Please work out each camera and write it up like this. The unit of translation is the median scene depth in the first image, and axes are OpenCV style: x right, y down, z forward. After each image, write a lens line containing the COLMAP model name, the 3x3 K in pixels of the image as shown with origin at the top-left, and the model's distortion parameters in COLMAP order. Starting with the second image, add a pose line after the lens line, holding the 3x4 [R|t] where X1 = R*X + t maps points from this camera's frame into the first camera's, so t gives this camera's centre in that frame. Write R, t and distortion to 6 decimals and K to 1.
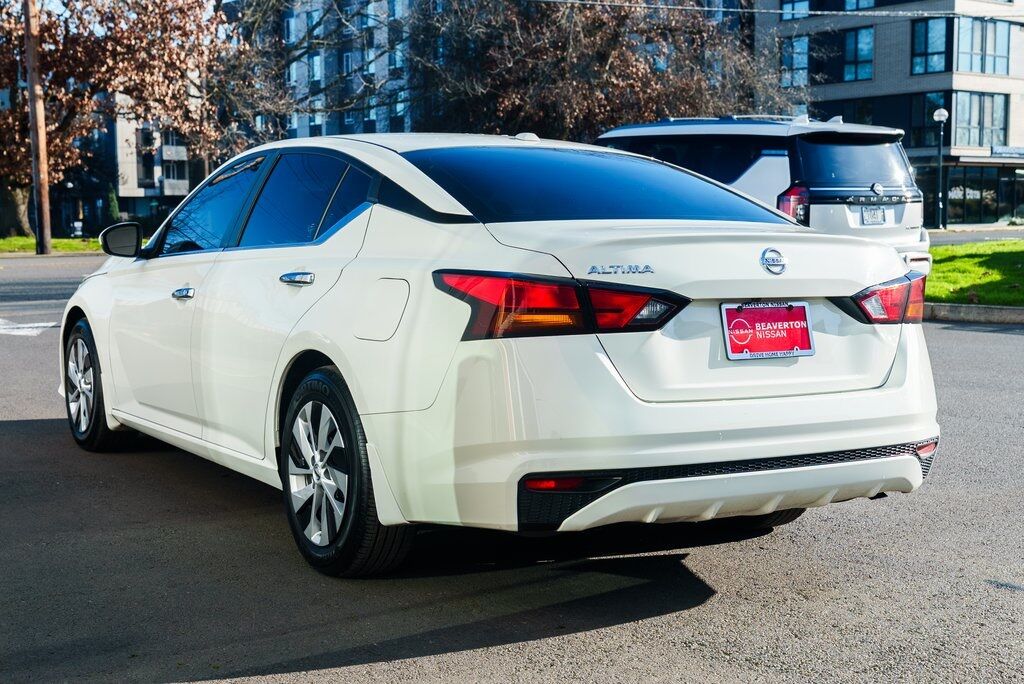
lens RADIAL K [[1498.7, 0, 512.0], [0, 1498.7, 342.0], [0, 0, 1]] dist [0.019153, 0.076270]
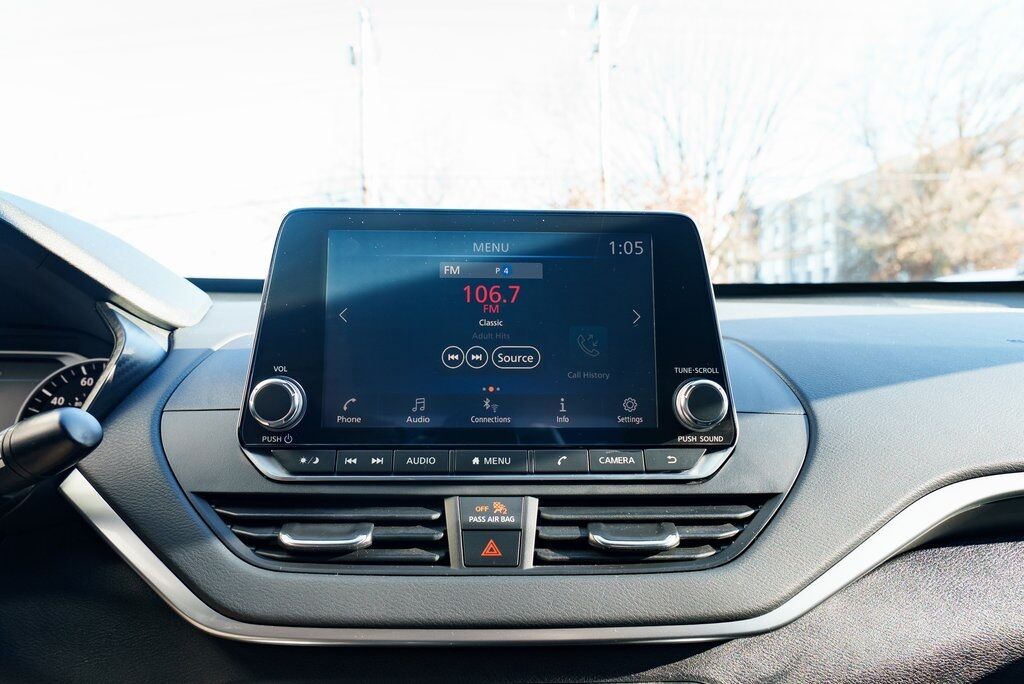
lens RADIAL K [[715.5, 0, 512.0], [0, 715.5, 342.0], [0, 0, 1]] dist [-0.024921, 0.002920]
pose [[0.883049, 0.006633, -0.469233, -0.019174], [-0.036211, 0.997882, -0.054039, -0.010512], [0.467881, 0.064711, 0.881419, 0.181605]]
